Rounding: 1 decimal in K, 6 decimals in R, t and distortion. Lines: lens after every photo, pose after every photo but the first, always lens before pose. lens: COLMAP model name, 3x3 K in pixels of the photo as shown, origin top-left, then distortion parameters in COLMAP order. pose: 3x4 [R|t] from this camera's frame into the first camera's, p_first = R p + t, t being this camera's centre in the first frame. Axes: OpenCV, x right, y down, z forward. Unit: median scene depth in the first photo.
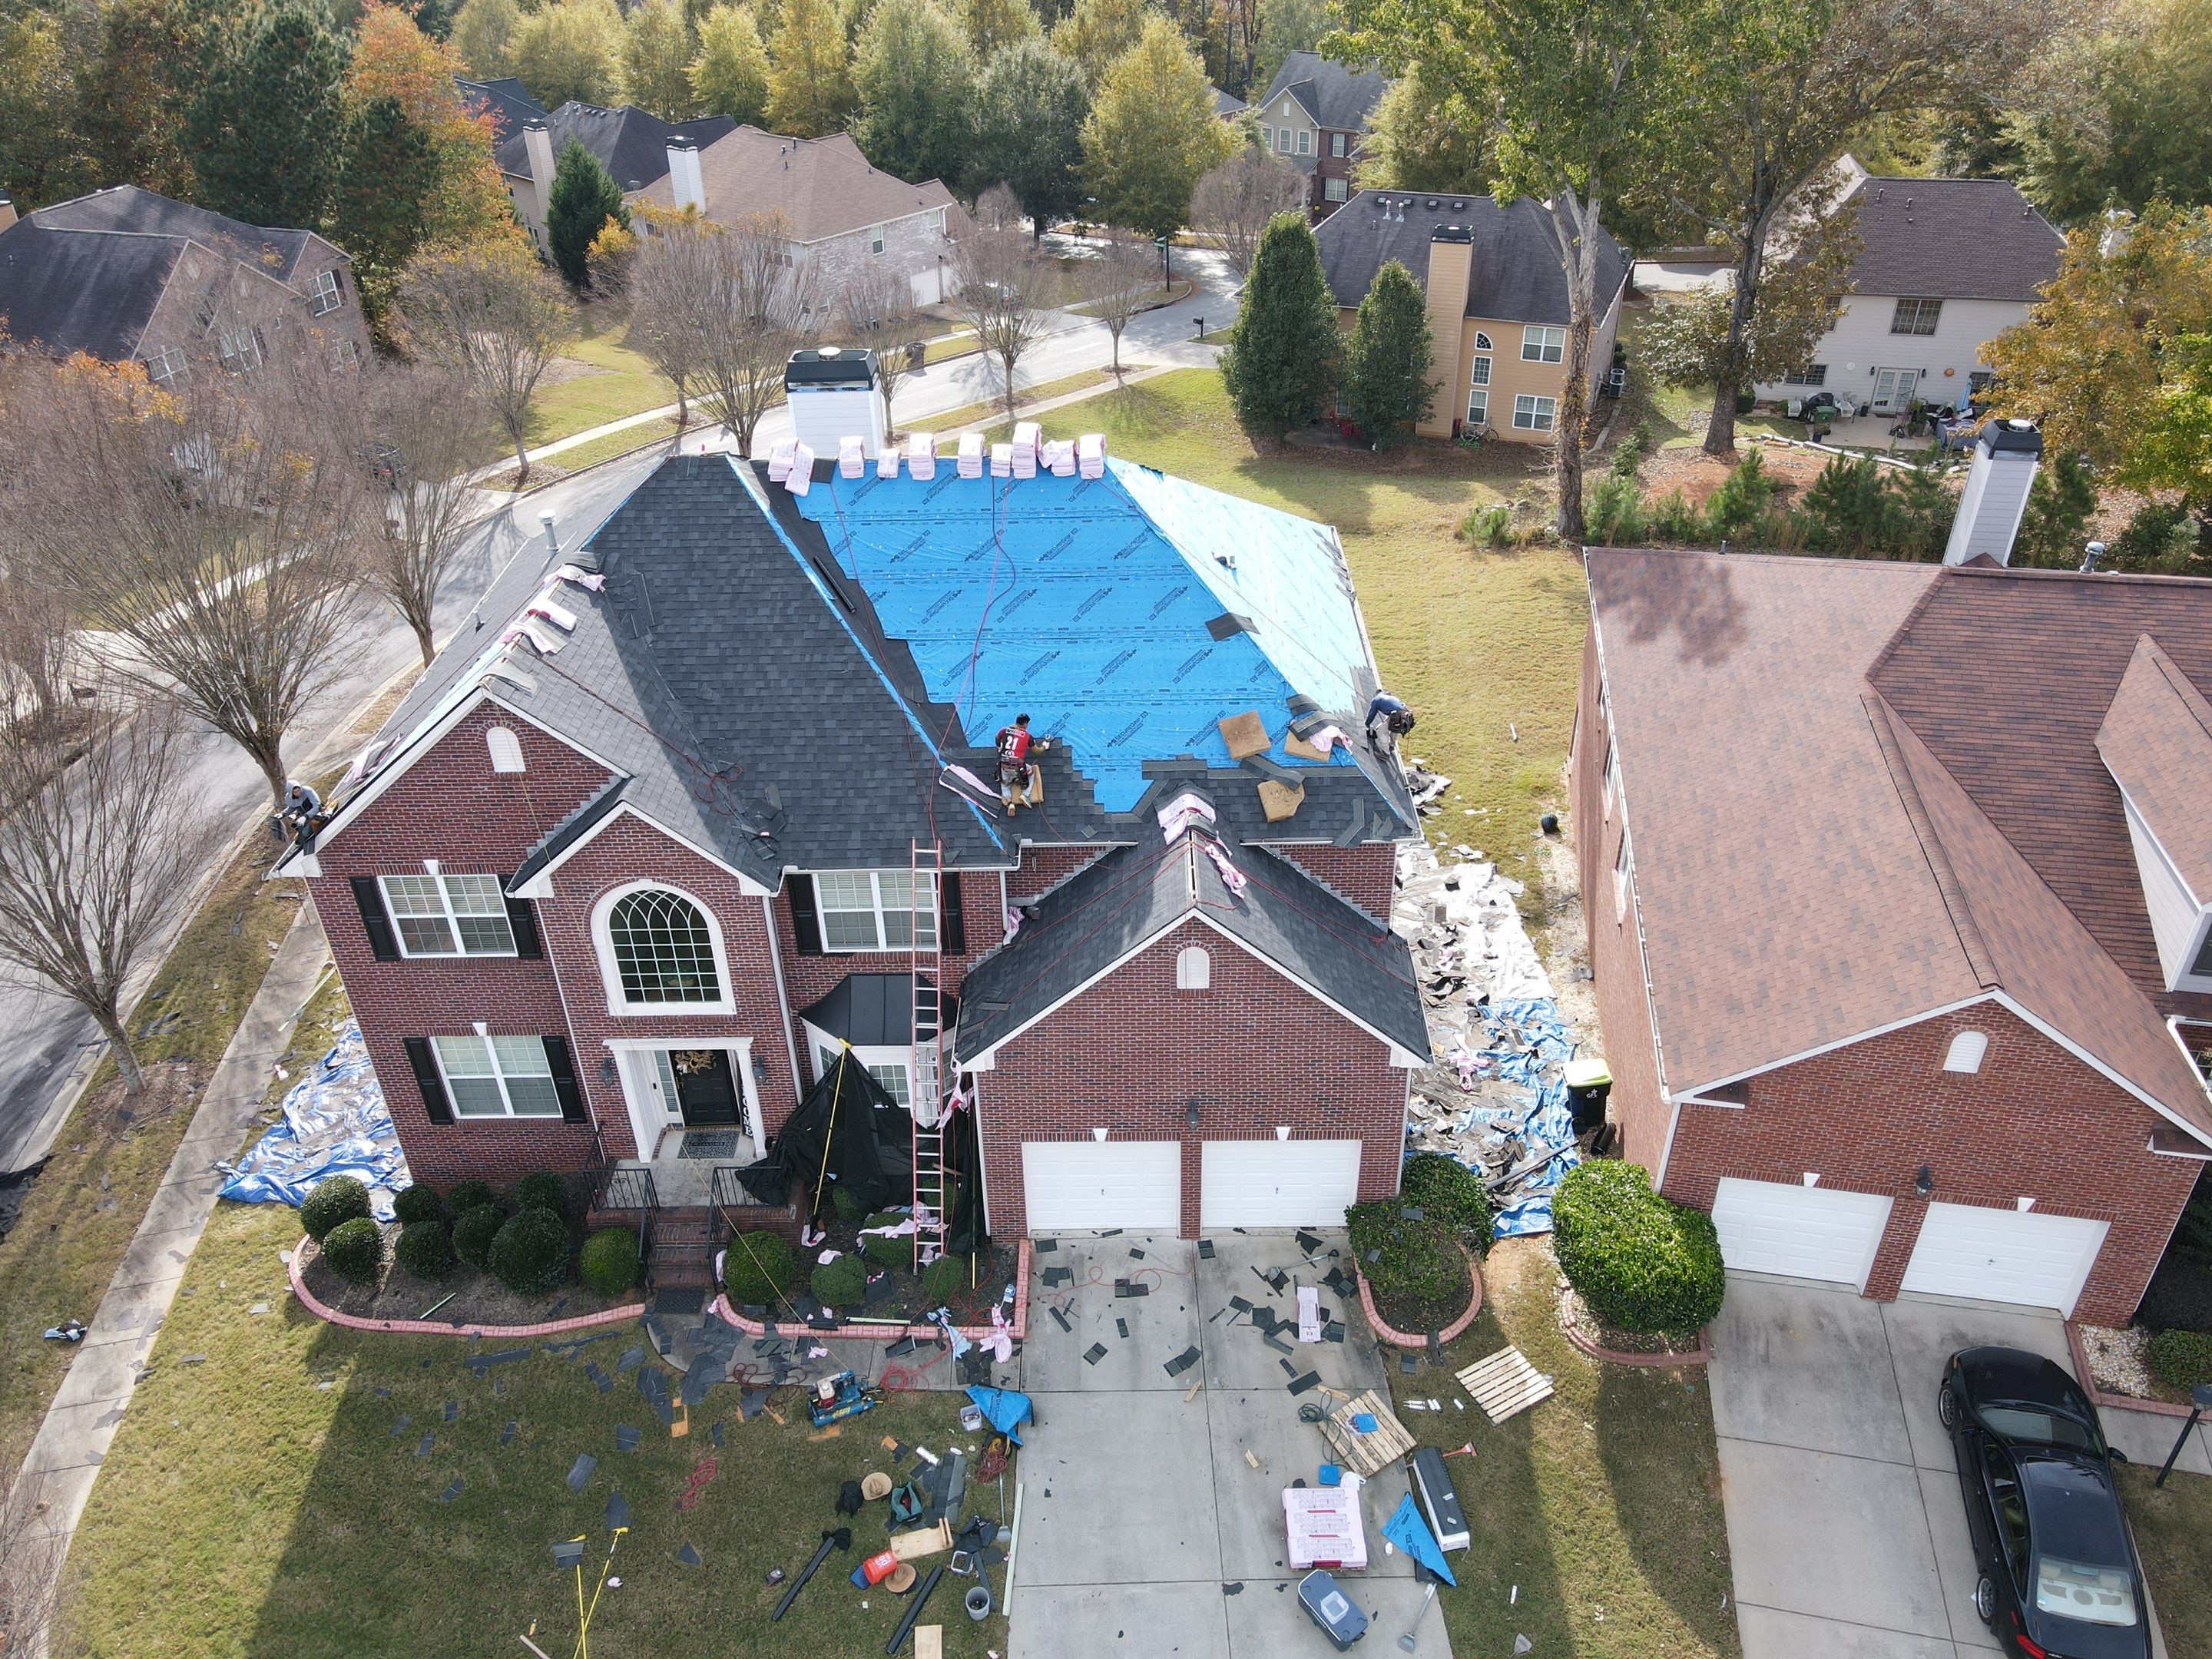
lens RADIAL K [[1618.0, 0, 1114.0], [0, 1618.0, 825.3], [0, 0, 1]] dist [0.010686, 0.017418]
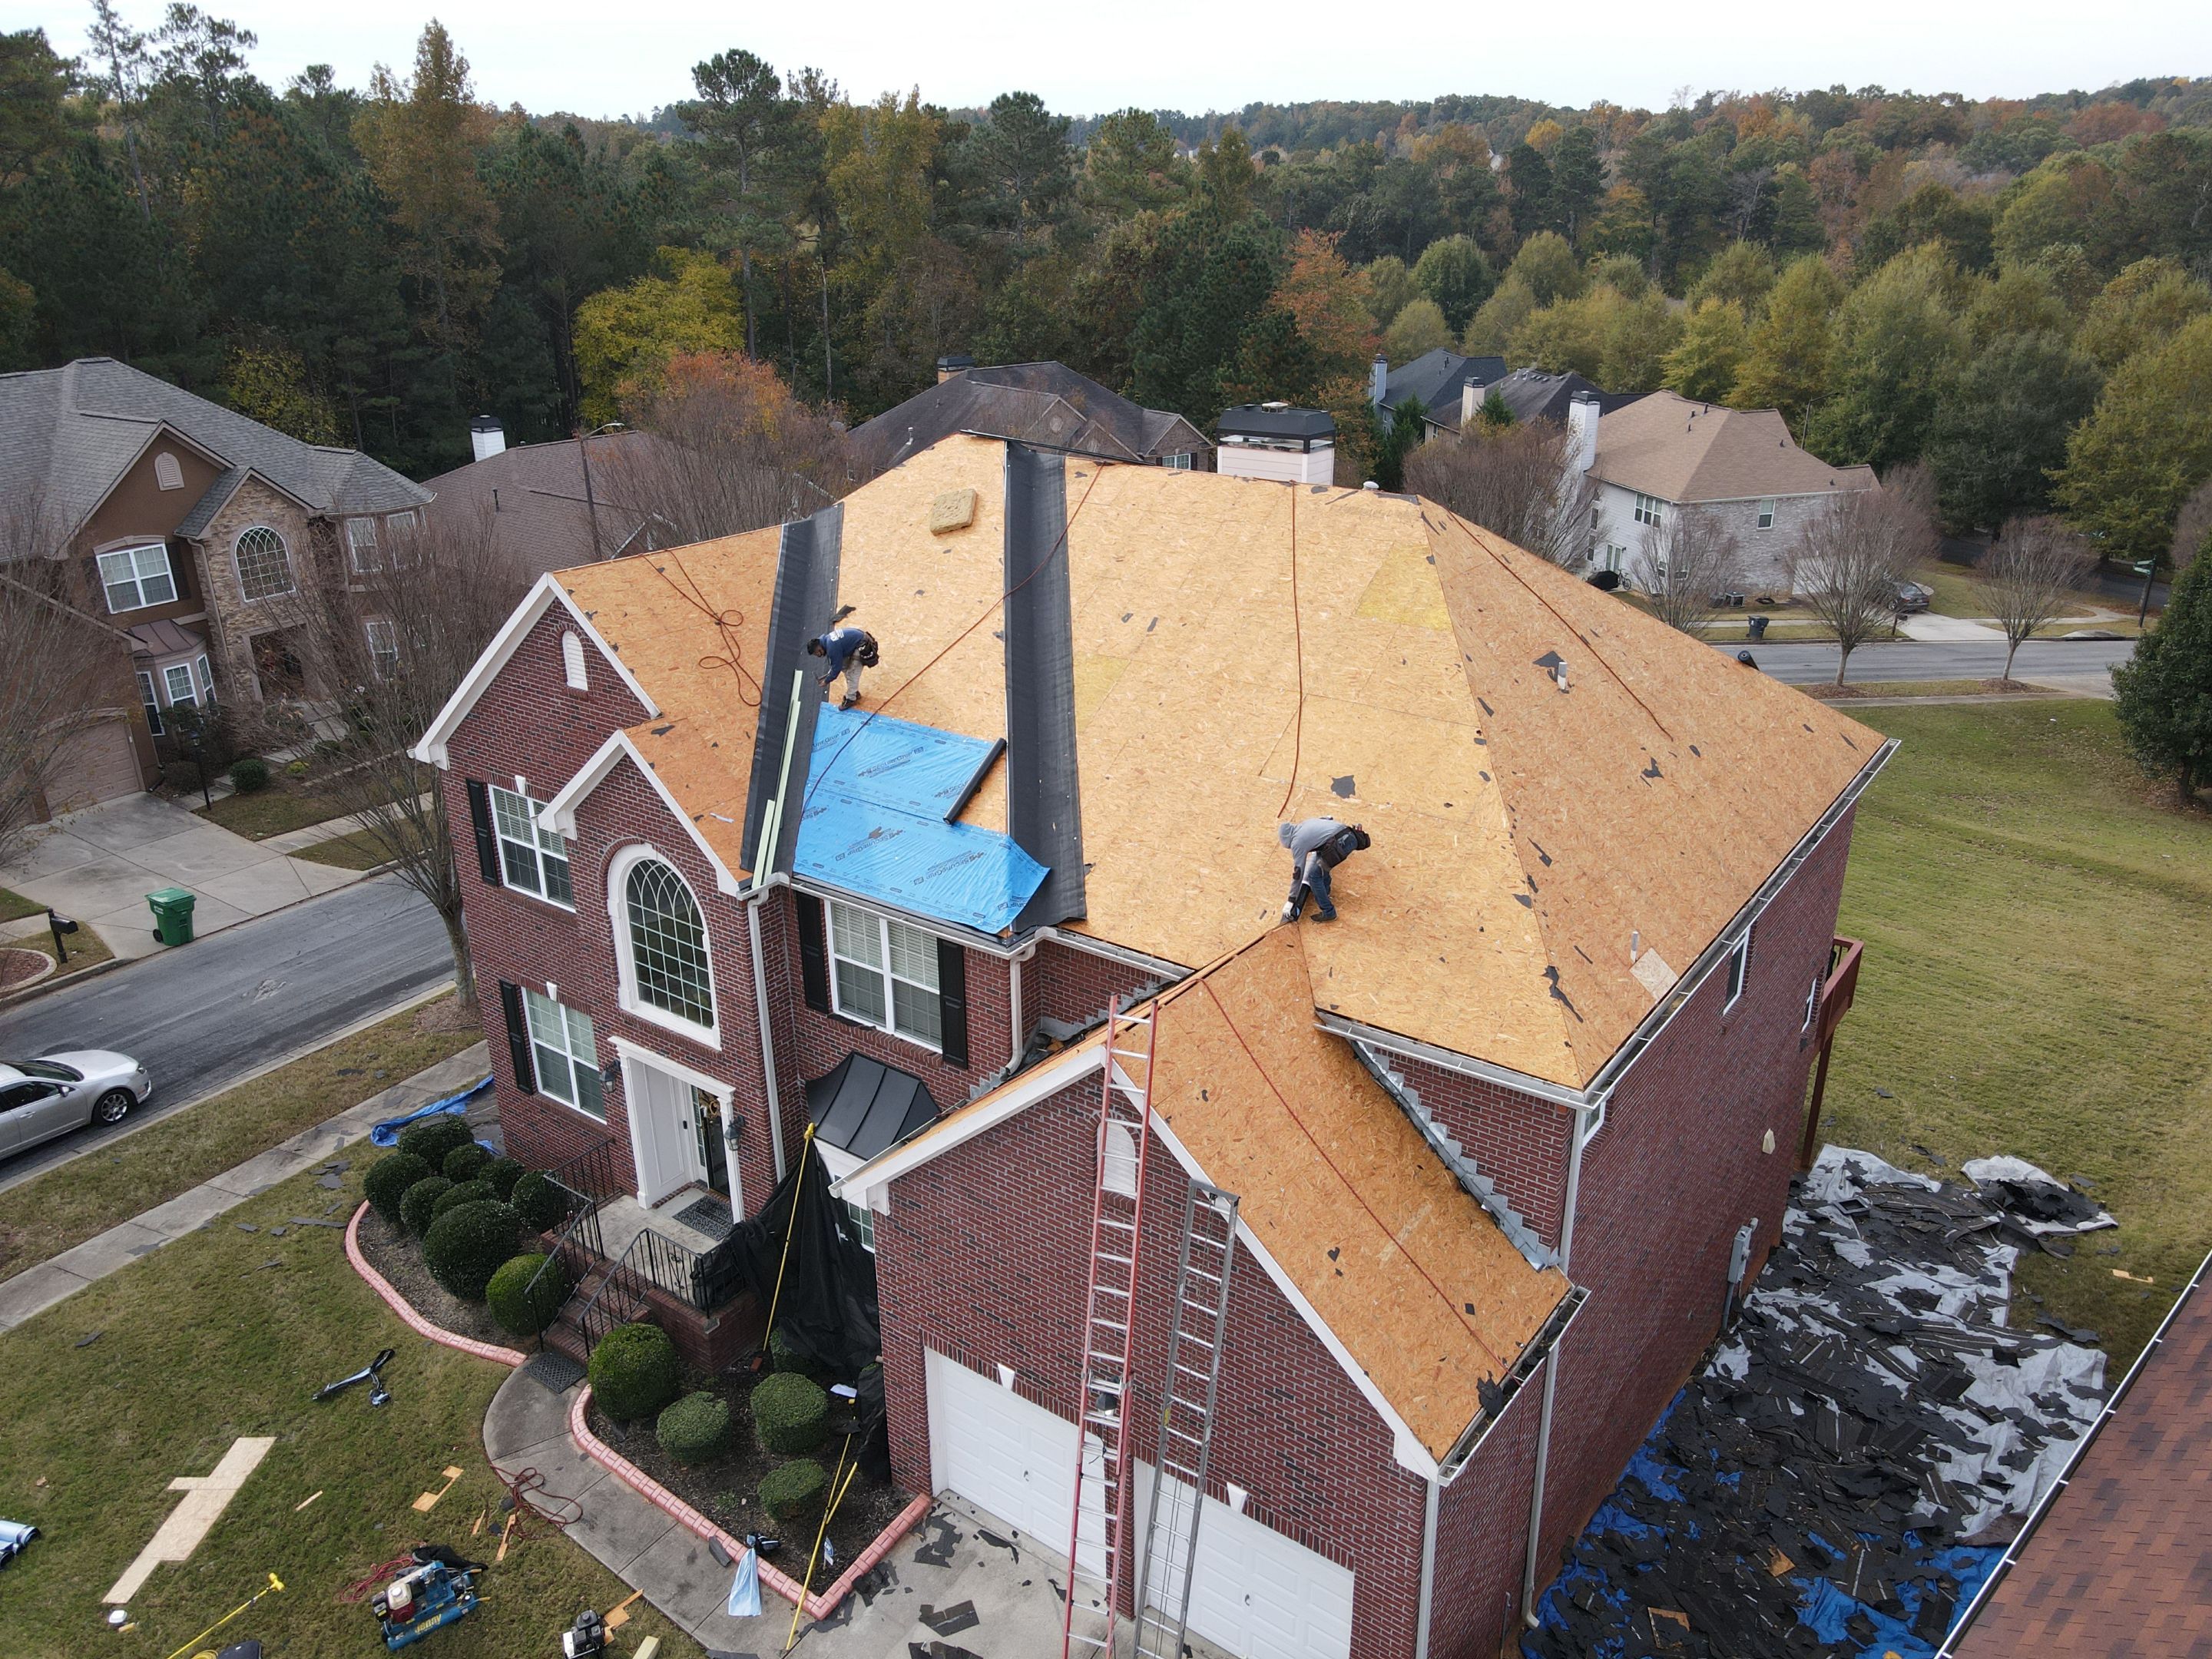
lens RADIAL K [[1618.4, 0, 1103.6], [0, 1618.4, 841.9], [0, 0, 1]] dist [0.014533, 0.011409]
pose [[0.809872, 0.234413, -0.537735, 0.325377], [-0.326346, 0.941777, -0.080957, 0.022078], [0.487449, 0.241053, 0.839218, 0.390992]]
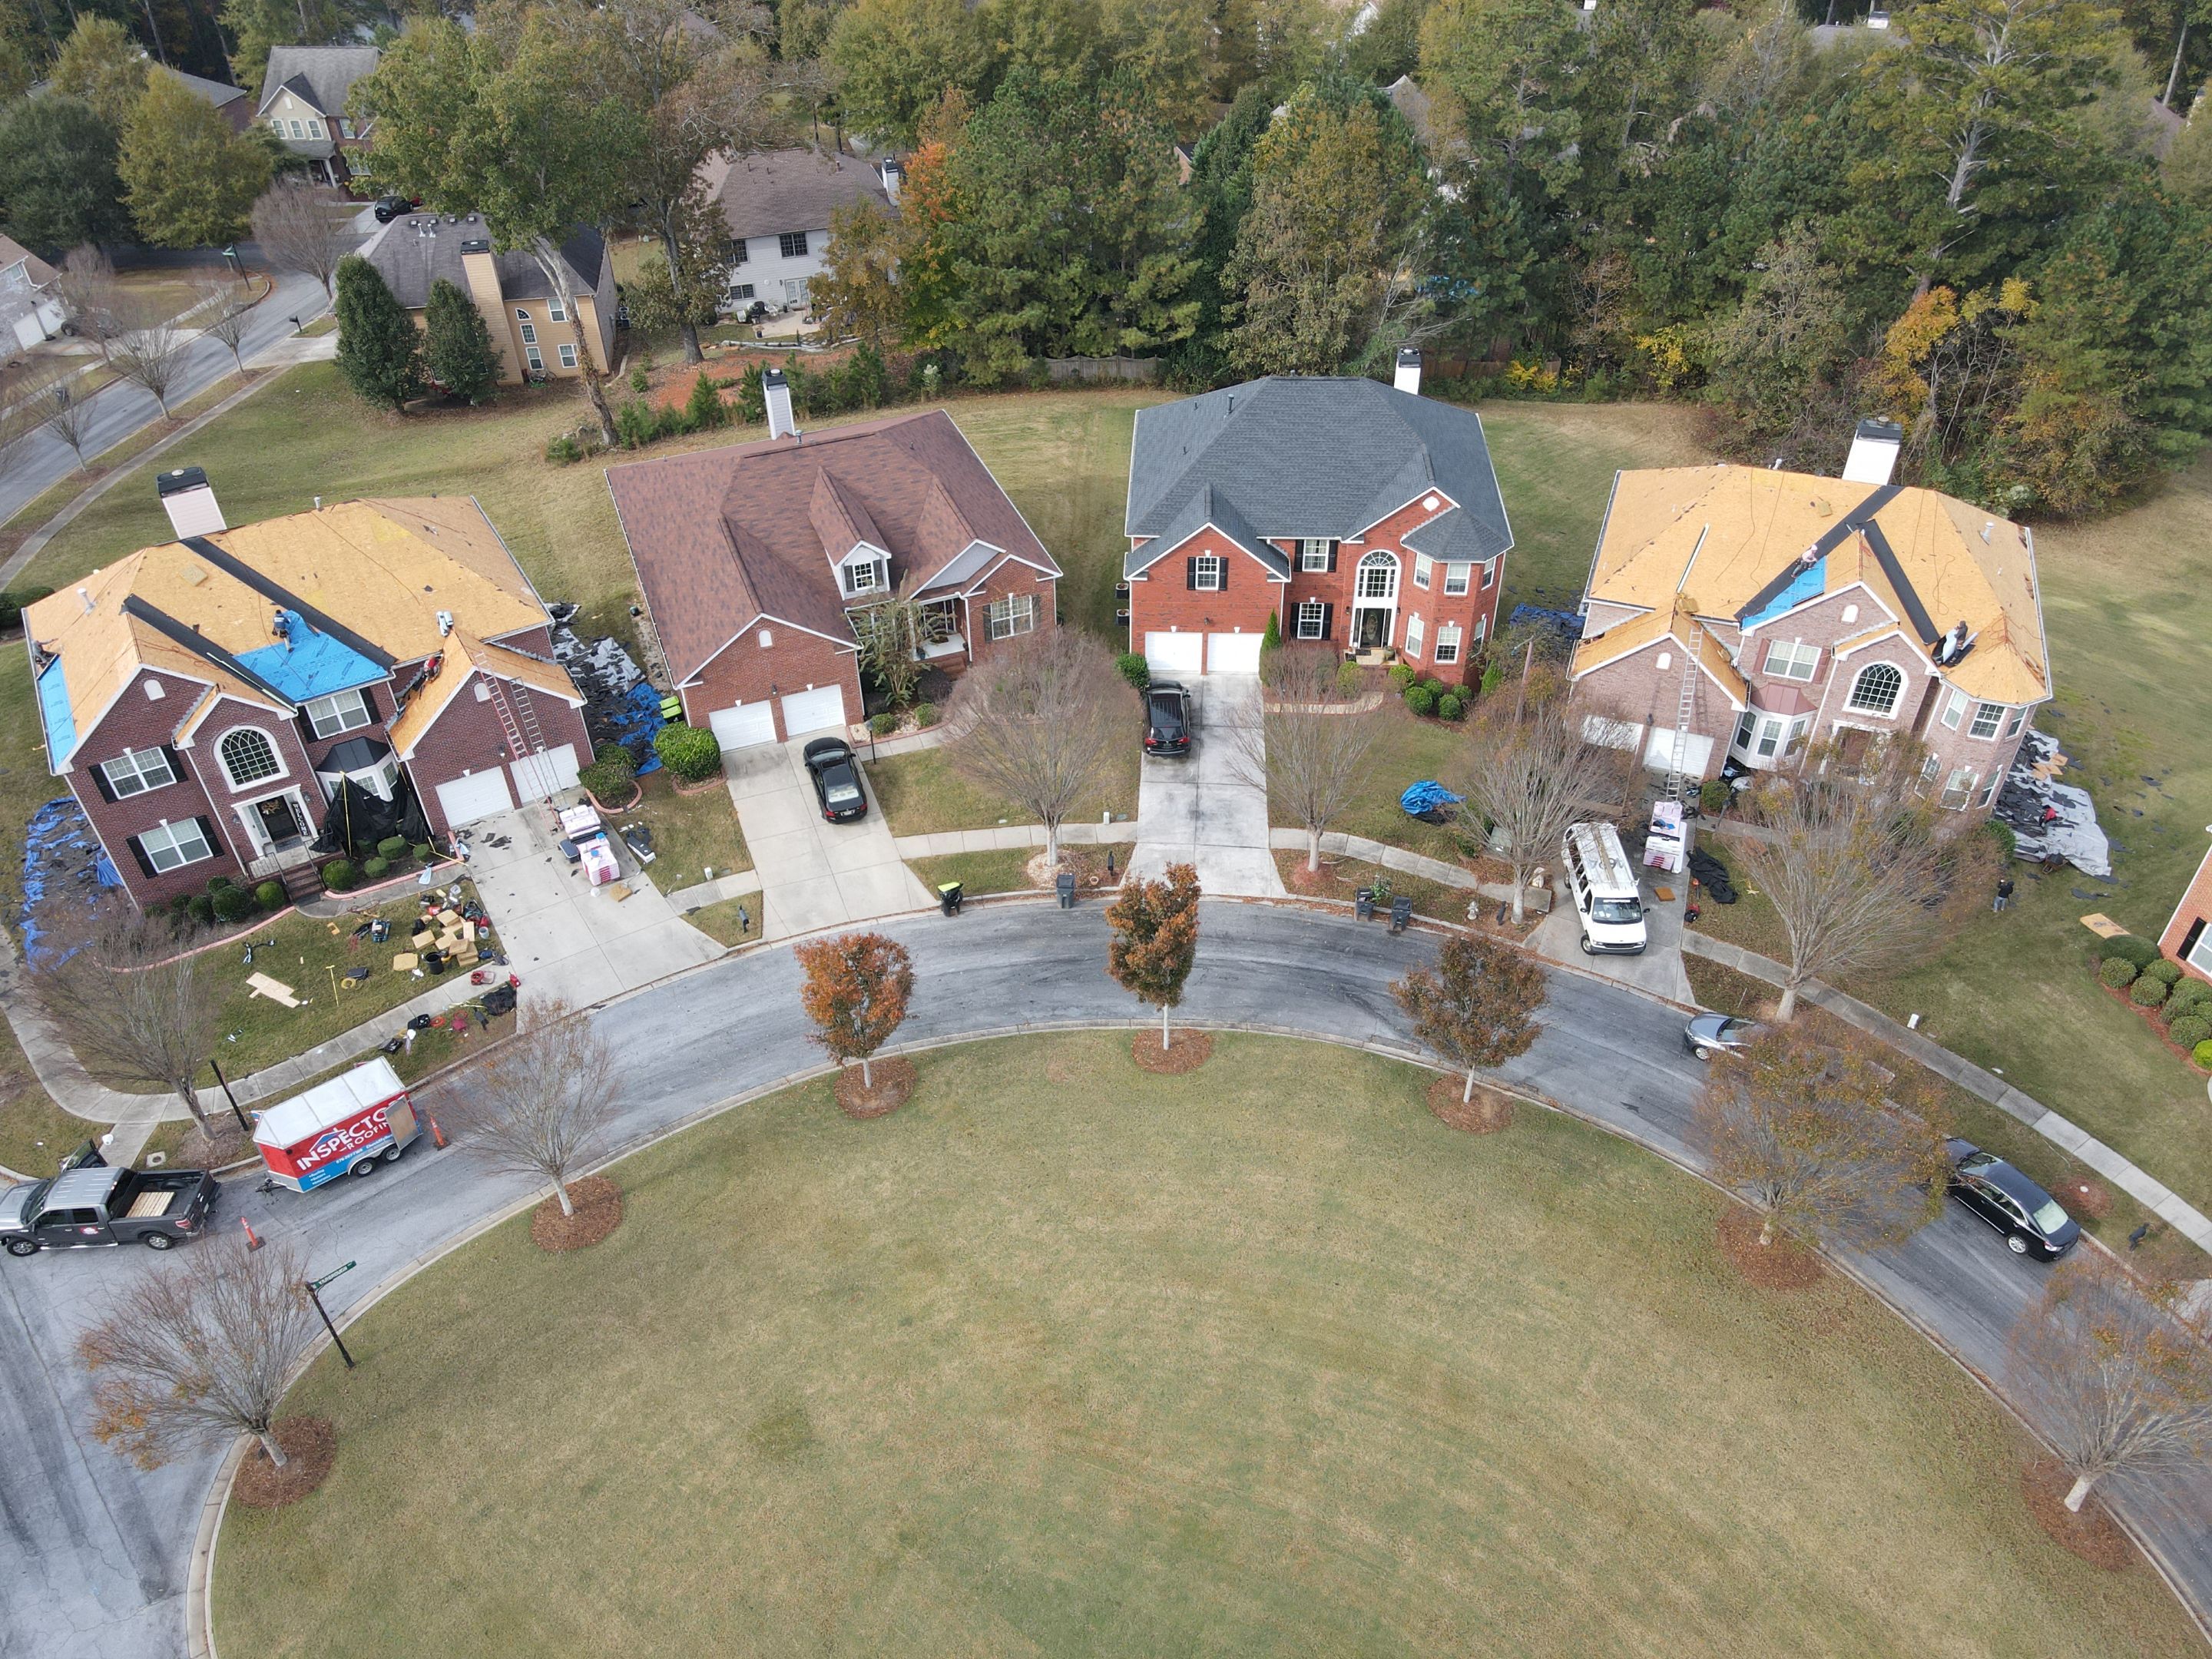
lens RADIAL K [[1618.4, 0, 1104.4], [0, 1618.4, 837.4], [0, 0, 1]] dist [0.014533, 0.011409]
pose [[0.853172, -0.329773, 0.404162, -0.206170], [0.285297, 0.943652, 0.167712, 0.142135], [-0.436695, -0.027782, 0.899181, -1.610954]]
